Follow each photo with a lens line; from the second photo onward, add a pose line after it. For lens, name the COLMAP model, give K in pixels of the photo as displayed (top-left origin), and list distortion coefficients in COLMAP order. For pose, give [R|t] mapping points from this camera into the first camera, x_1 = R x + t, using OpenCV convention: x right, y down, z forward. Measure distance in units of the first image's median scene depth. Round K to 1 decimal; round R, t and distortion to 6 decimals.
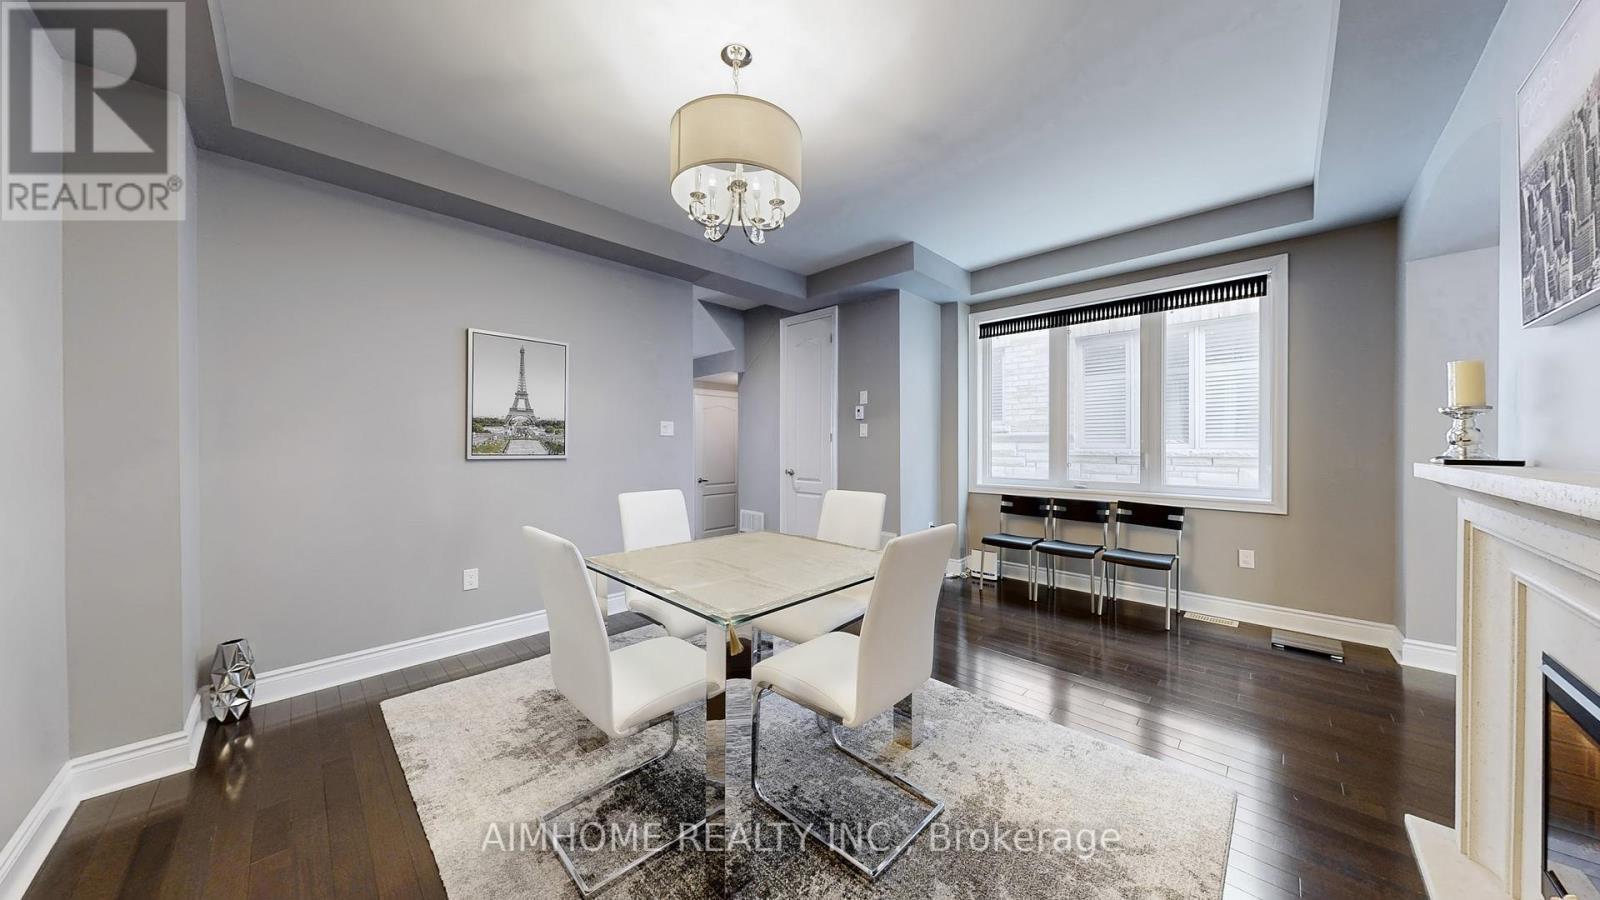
lens RADIAL K [[492.6, 0, 773.1], [0, 492.6, 447.0], [0, 0, 1]] dist [0.000418, 0.000077]
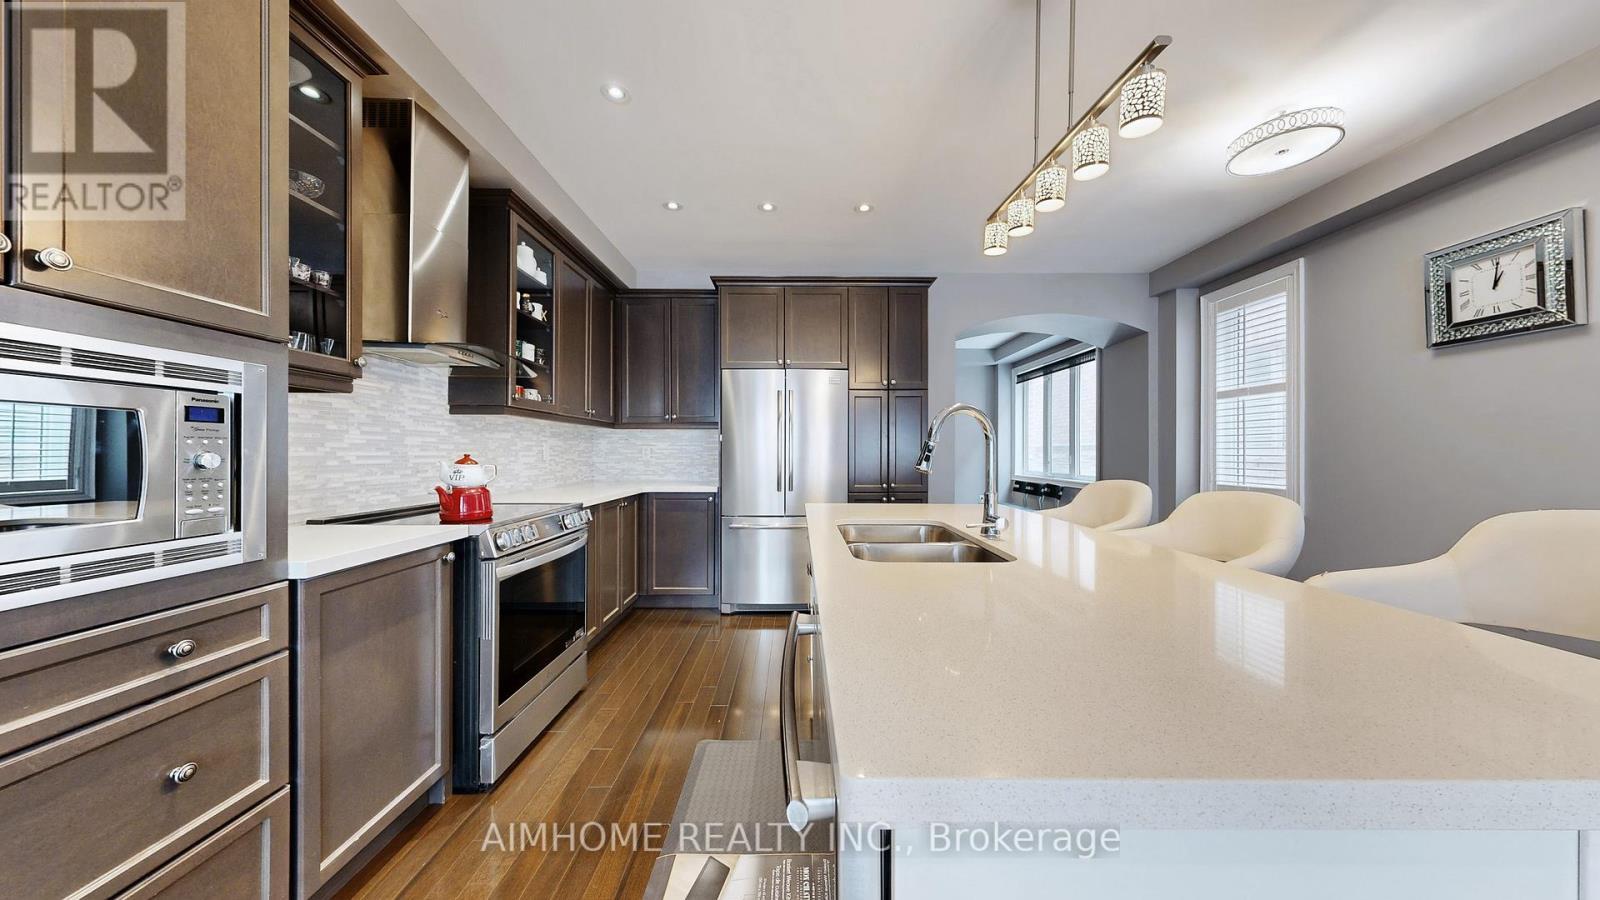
lens RADIAL K [[494.0, 0, 803.8], [0, 494.0, 450.9], [0, 0, 1]] dist [-0.000141, -0.000057]
pose [[0.723353, -0.006119, -0.690451, 1.132774], [0.002315, 0.999977, -0.006437, 0.007159], [0.690475, 0.003057, 0.723350, -0.699361]]
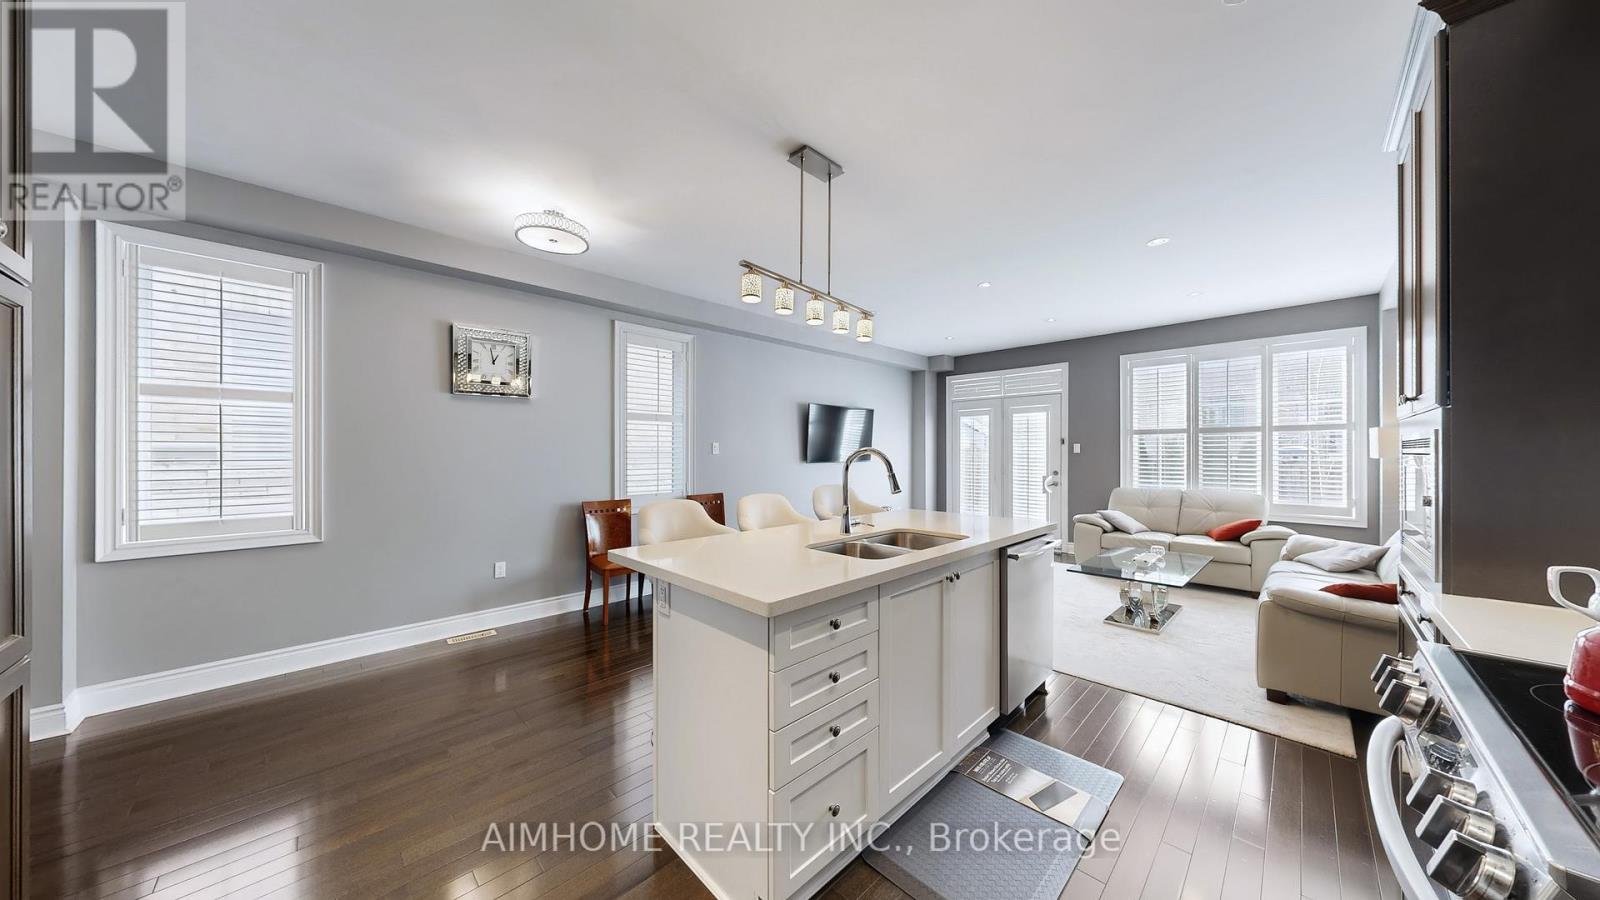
lens RADIAL K [[494.0, 0, 803.8], [0, 494.0, 450.9], [0, 0, 1]] dist [-0.000141, -0.000057]
pose [[-0.008965, -0.000270, 0.999960, 0.424280], [0.001667, 0.999999, 0.000285, -0.024703], [-0.999958, 0.001669, -0.008965, -0.287266]]
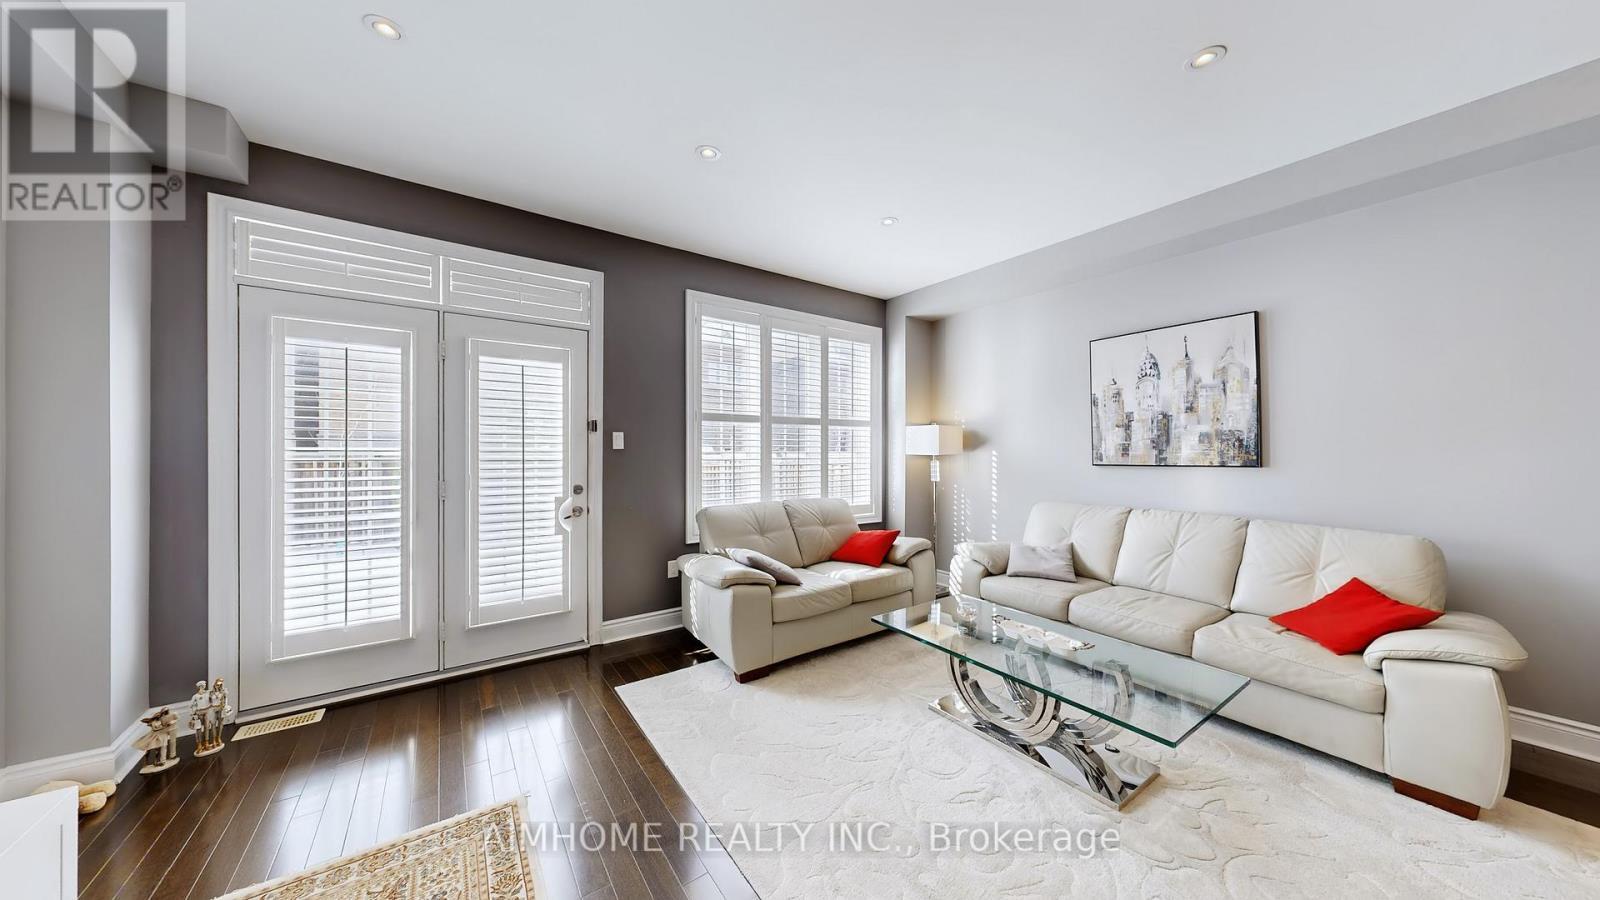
lens RADIAL K [[494.0, 0, 803.8], [0, 494.0, 450.9], [0, 0, 1]] dist [-0.000141, -0.000057]
pose [[-0.989112, -0.004200, 0.147106, 1.530608], [-0.003892, 0.999990, 0.002387, -0.016804], [-0.147115, 0.001789, -0.989118, -0.388361]]
